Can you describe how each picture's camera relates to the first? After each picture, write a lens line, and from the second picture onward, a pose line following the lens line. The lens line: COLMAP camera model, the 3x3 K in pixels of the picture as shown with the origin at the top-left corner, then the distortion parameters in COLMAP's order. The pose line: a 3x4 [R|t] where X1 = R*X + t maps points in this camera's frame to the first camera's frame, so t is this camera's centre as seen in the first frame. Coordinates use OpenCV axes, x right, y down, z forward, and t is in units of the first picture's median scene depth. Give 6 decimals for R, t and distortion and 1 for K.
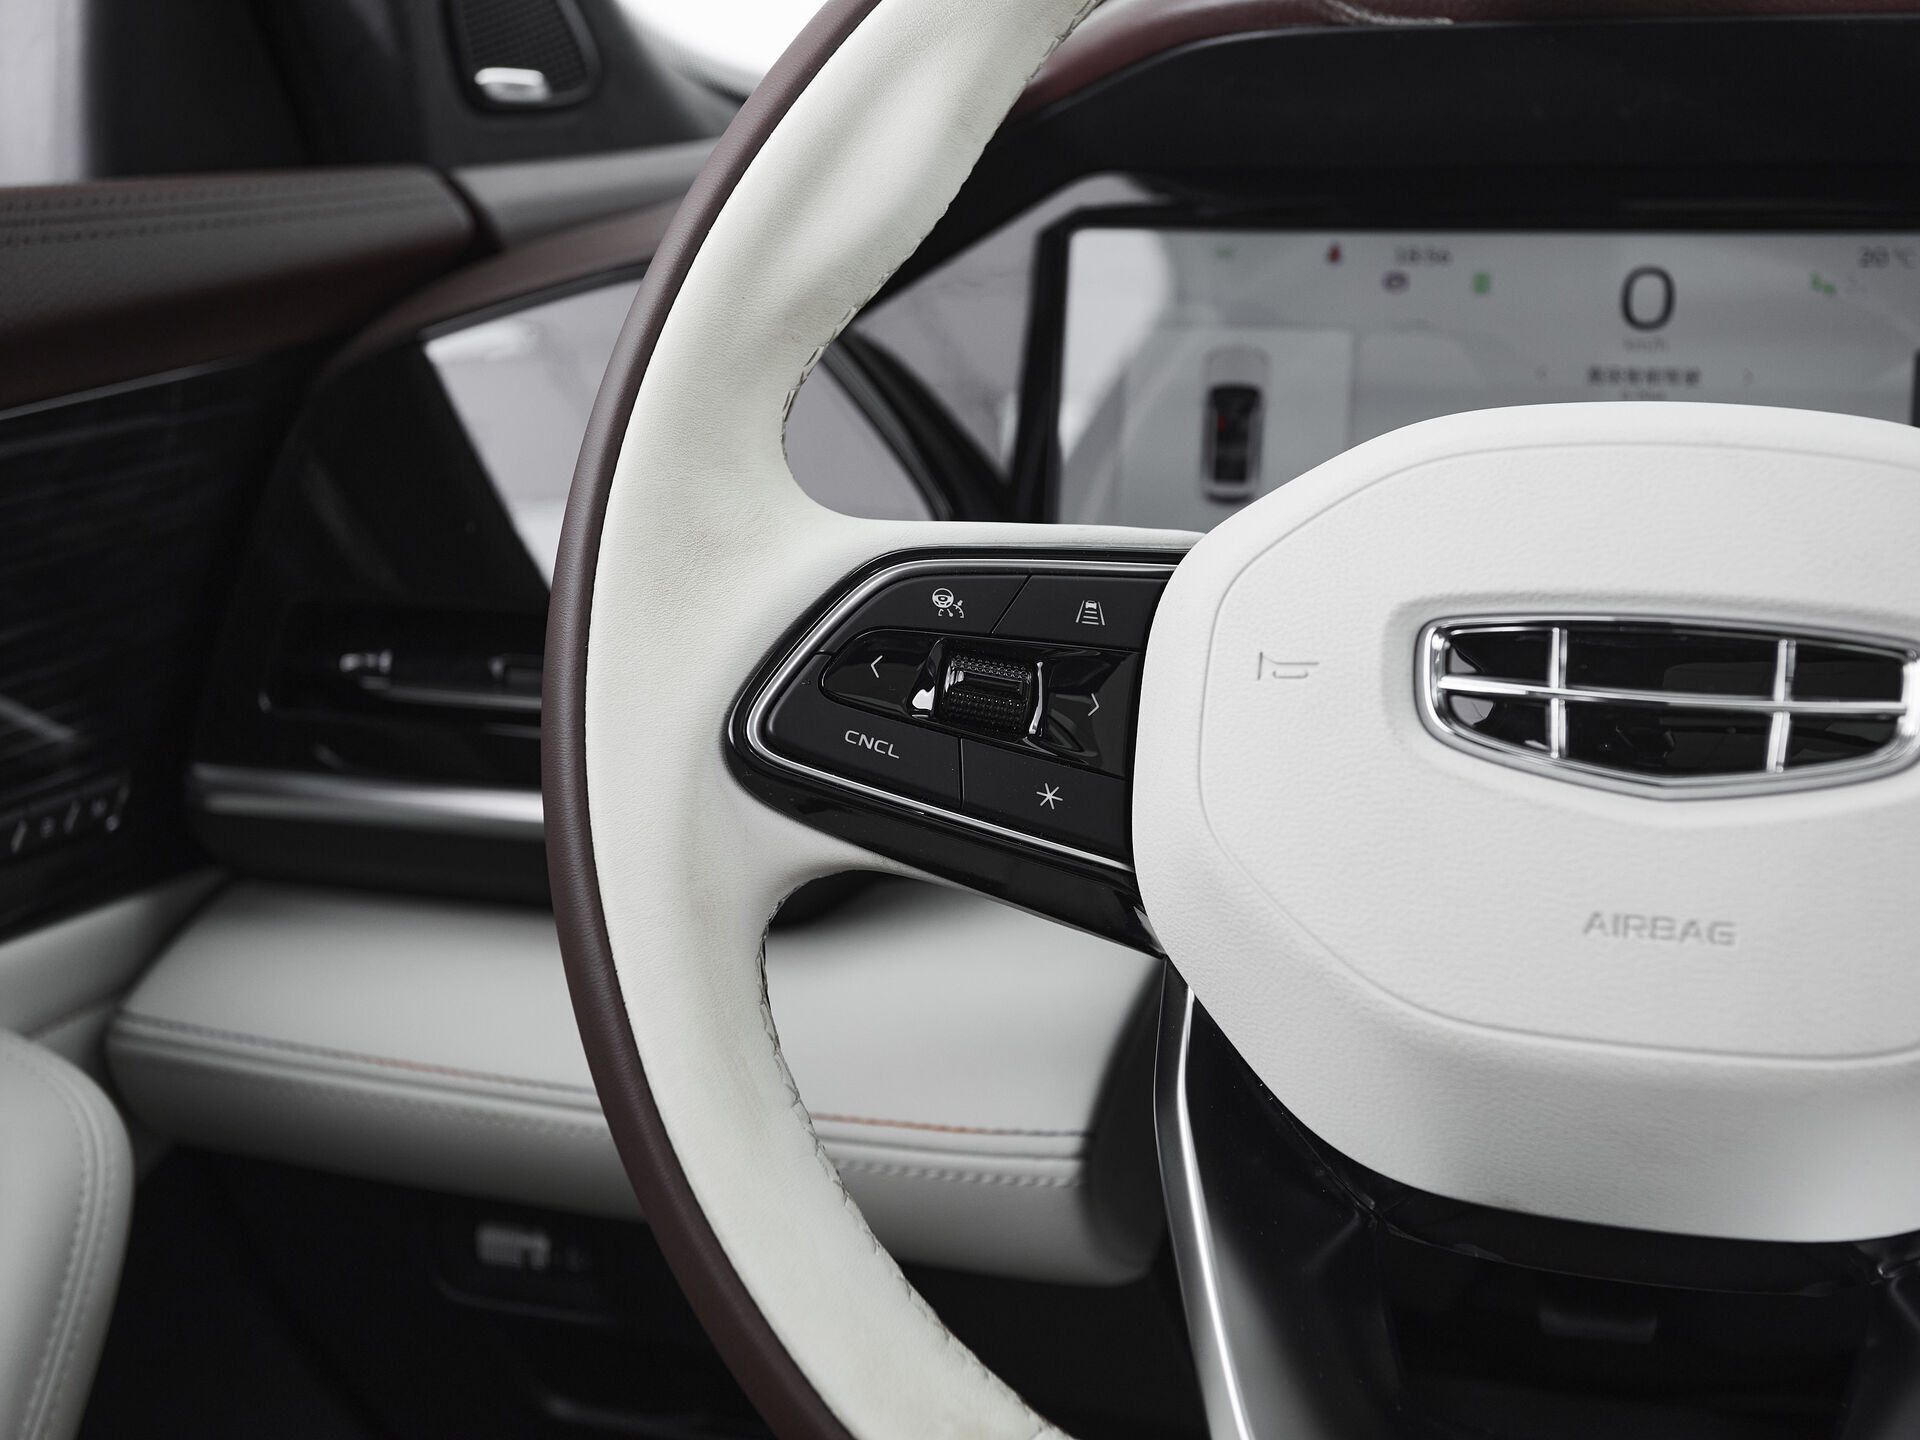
lens RADIAL K [[2348.0, 0, 960.0], [0, 2348.0, 720.0], [0, 0, 1]] dist [0.000387, -0.001179]
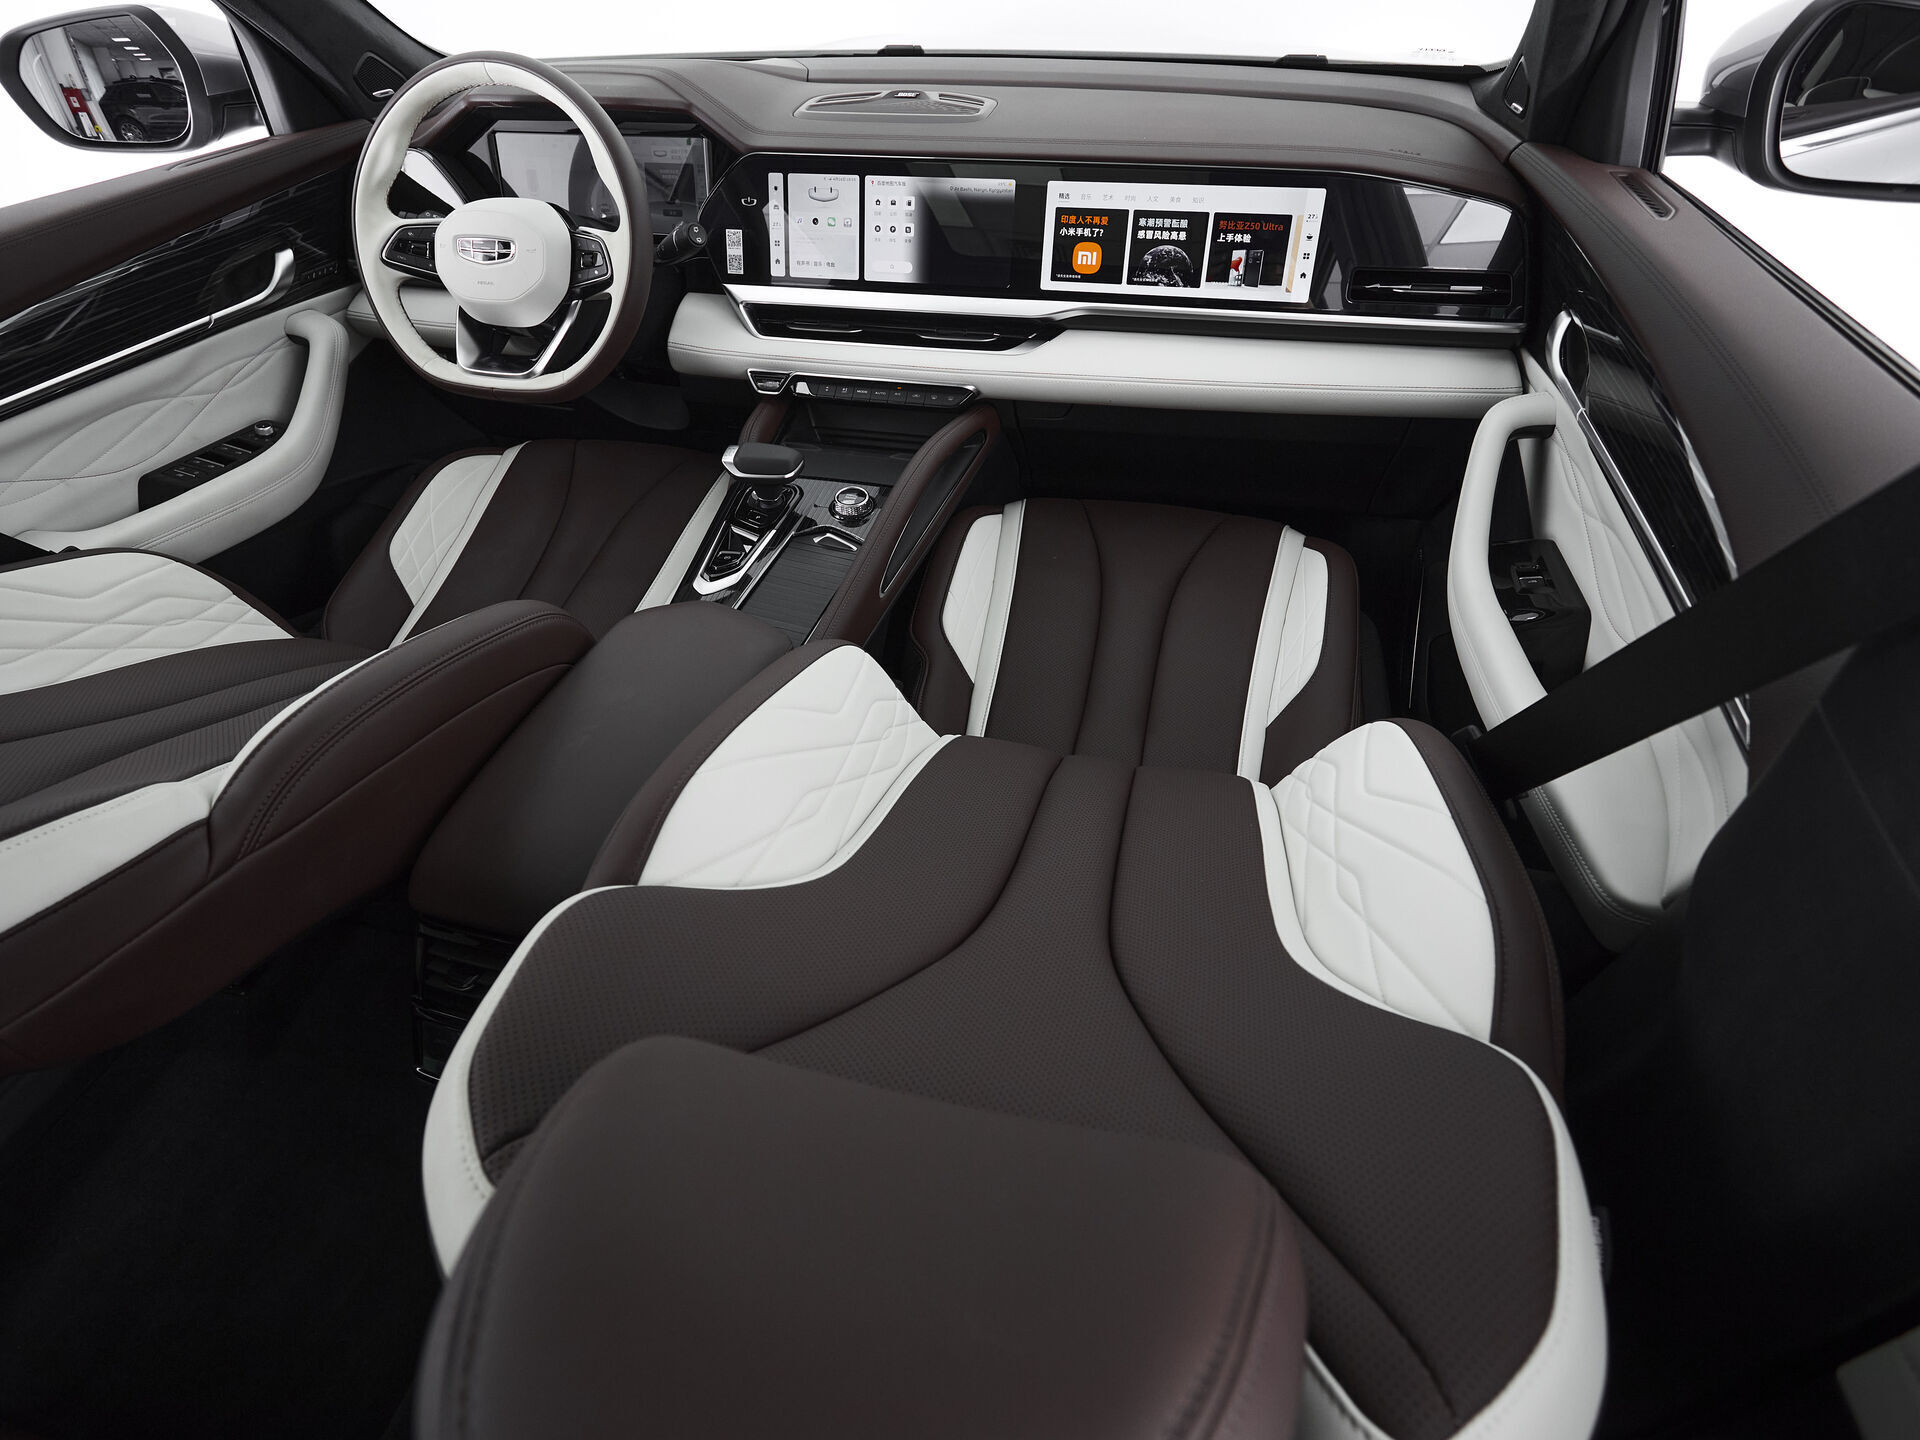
lens RADIAL K [[1026.2, 0, 960.0], [0, 1026.2, 720.0], [0, 0, 1]] dist [-0.000052, -0.000701]
pose [[0.999415, -0.016421, -0.029997, 1.611934], [0.028324, 0.888993, 0.457045, -0.109840], [0.019162, -0.457627, 0.888938, -2.182341]]
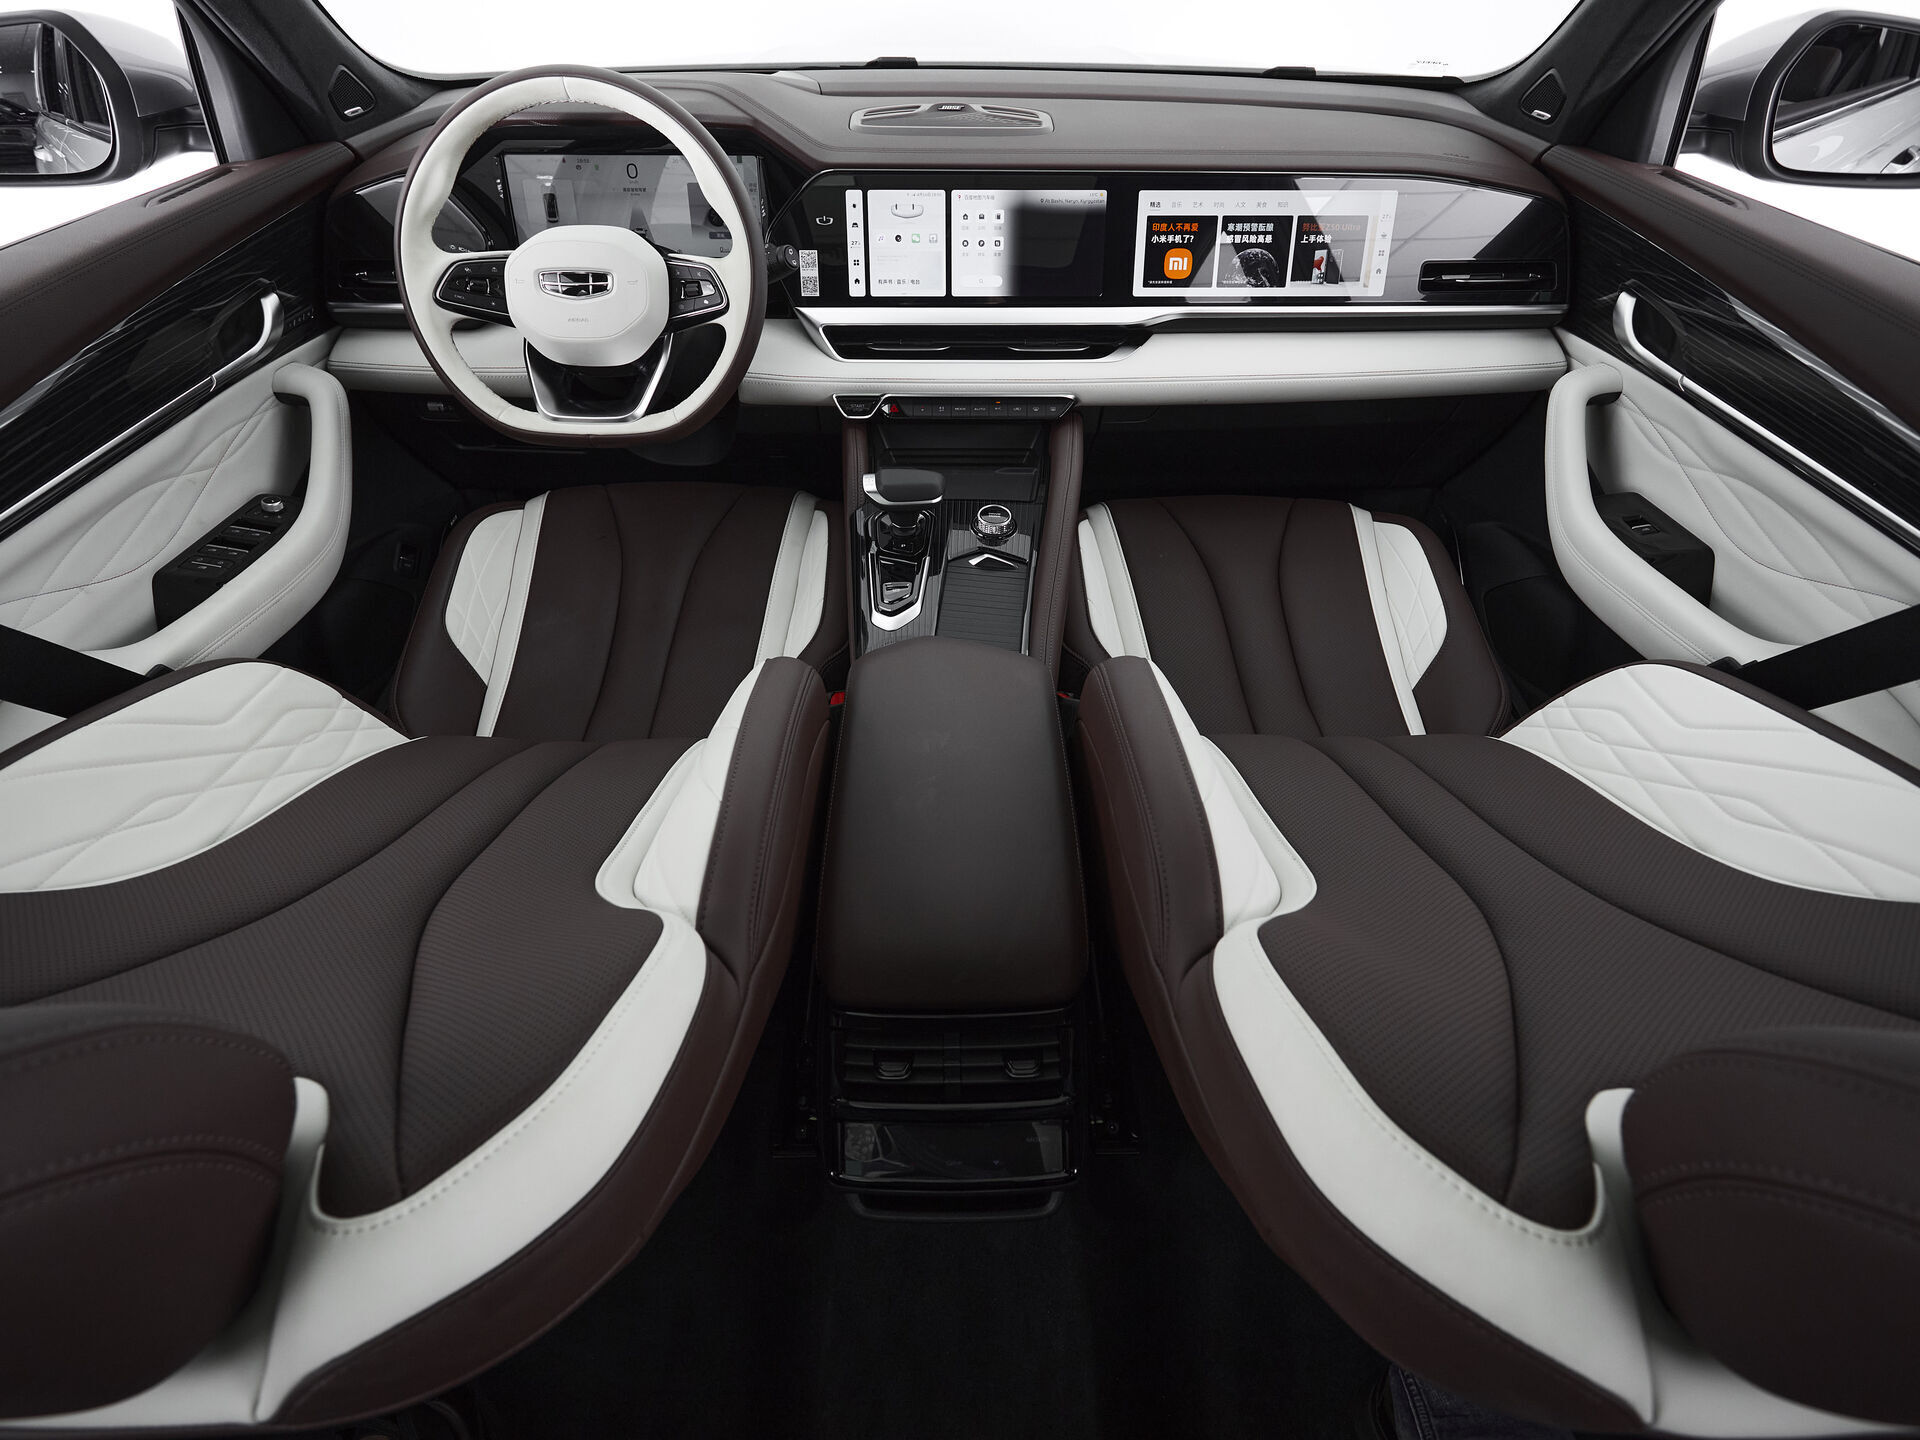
lens RADIAL K [[1026.2, 0, 960.0], [0, 1026.2, 720.0], [0, 0, 1]] dist [-0.000052, -0.000701]
pose [[0.969237, -0.157379, 0.189242, 0.527504], [0.053691, 0.885540, 0.461451, -0.170969], [-0.240204, -0.437094, 0.866747, -2.026665]]
